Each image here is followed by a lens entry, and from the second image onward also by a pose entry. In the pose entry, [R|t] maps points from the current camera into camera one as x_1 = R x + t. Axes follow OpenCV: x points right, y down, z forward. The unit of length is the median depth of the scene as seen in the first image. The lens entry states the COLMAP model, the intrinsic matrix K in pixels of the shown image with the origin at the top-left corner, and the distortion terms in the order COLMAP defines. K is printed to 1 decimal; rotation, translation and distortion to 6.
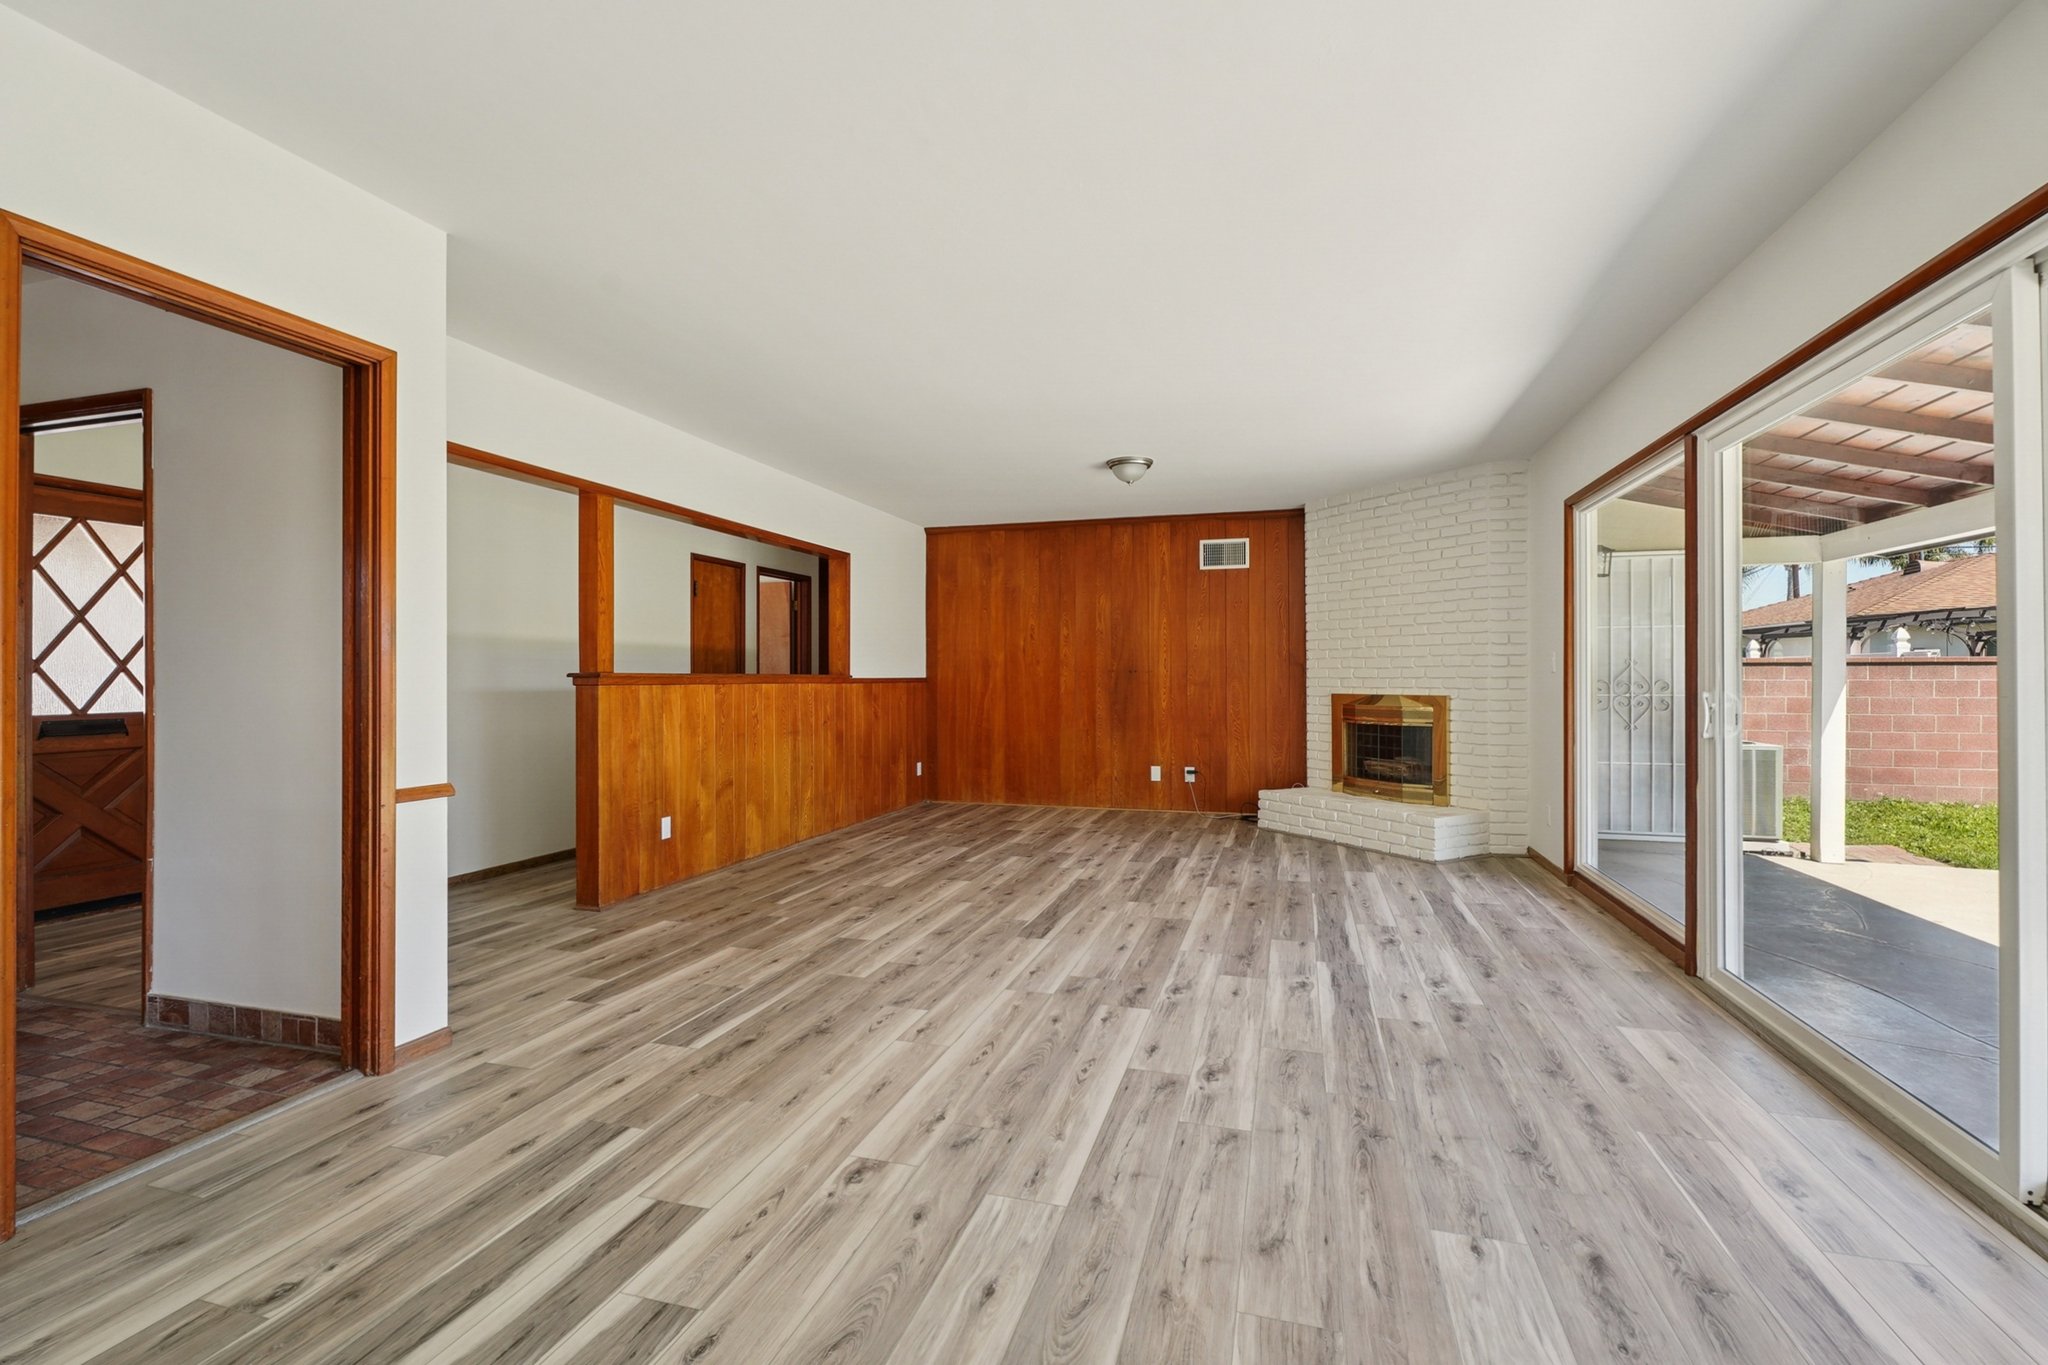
lens RADIAL K [[931.5, 0, 1014.6], [0, 931.5, 678.9], [0, 0, 1]] dist [0.000152, 0.000477]
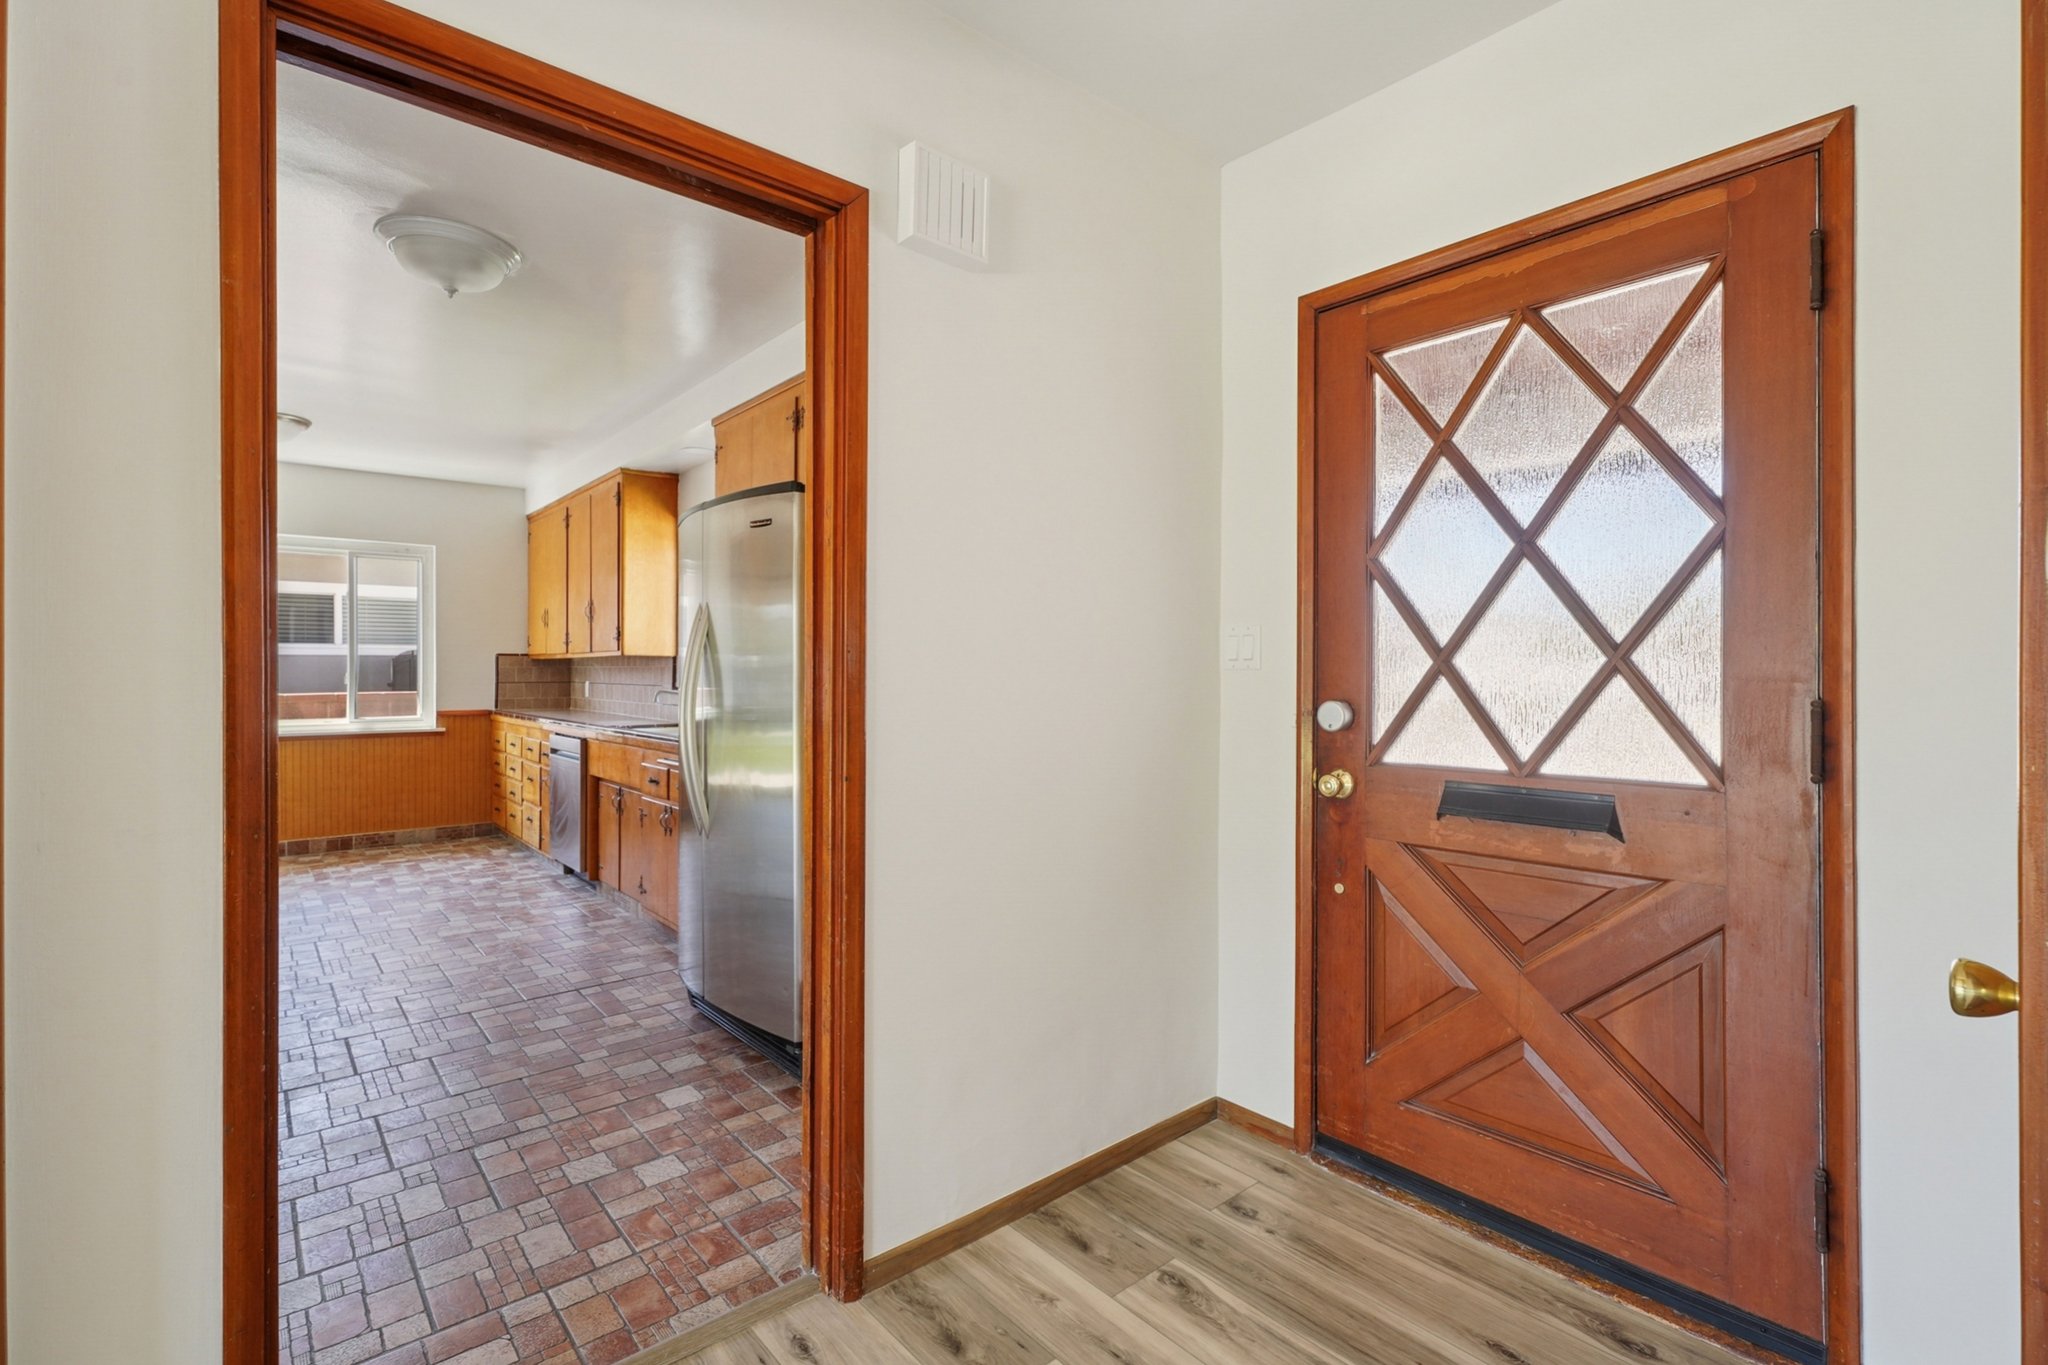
lens RADIAL K [[923.7, 0, 1012.2], [0, 923.7, 678.7], [0, 0, 1]] dist [0.002643, 0.000806]
pose [[-0.539260, 0.014631, -0.842012, -0.385013], [0.004470, 0.999885, 0.014512, -0.009305], [0.842127, 0.004062, -0.539264, 0.763824]]
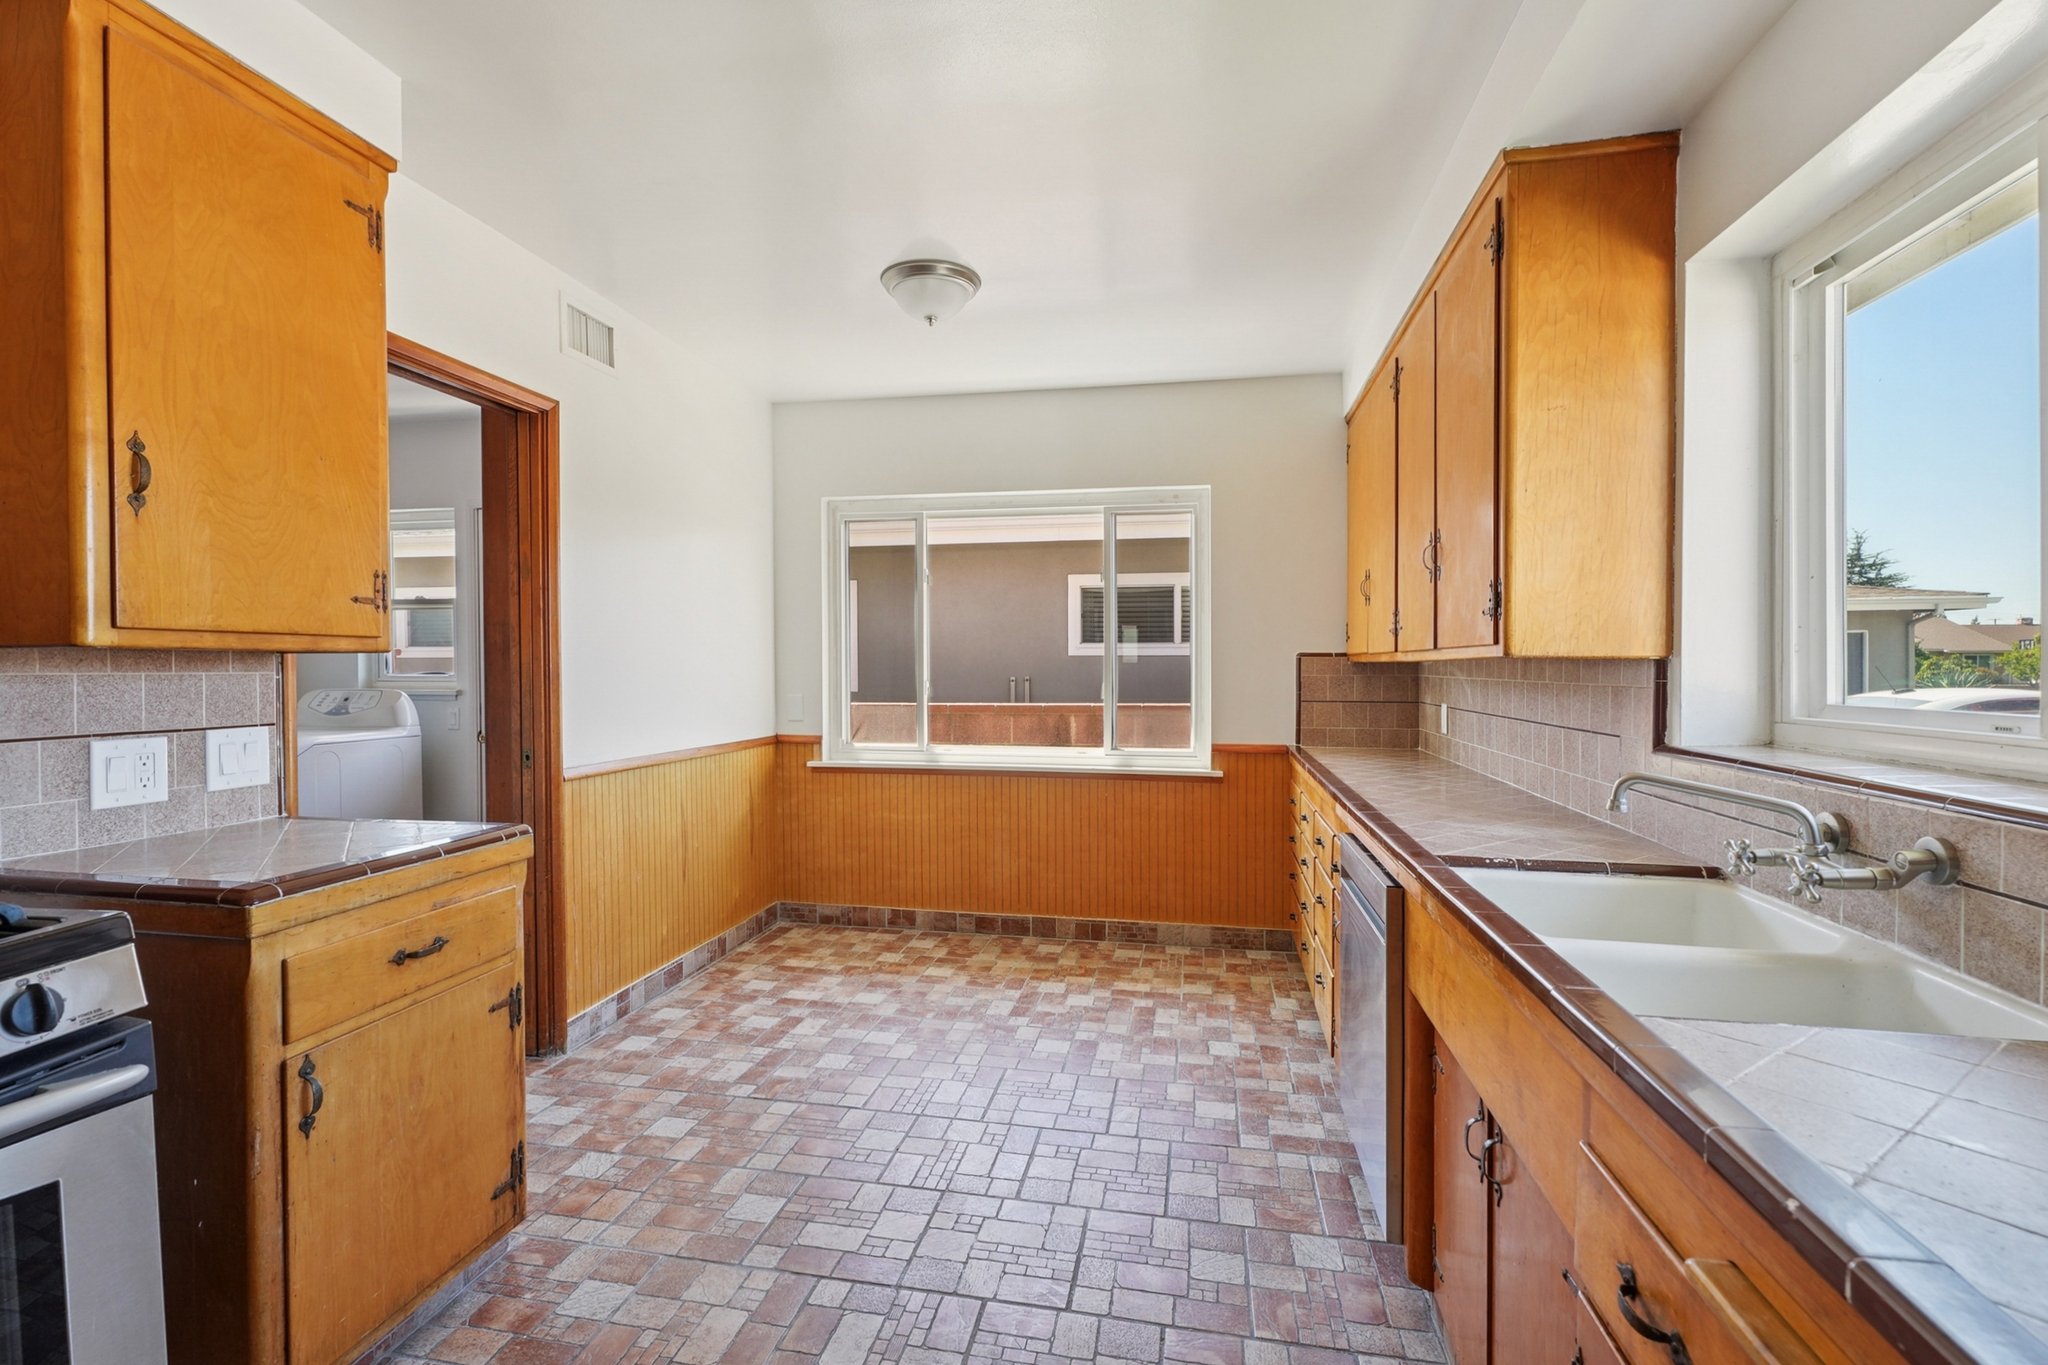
lens RADIAL K [[936.5, 0, 1022.3], [0, 936.5, 664.0], [0, 0, 1]] dist [-0.011182, 0.000118]
pose [[-0.994086, 0.005264, -0.108470, -0.710675], [0.005474, 0.999984, -0.001646, -0.018023], [0.108460, -0.002231, -0.994098, 0.299454]]
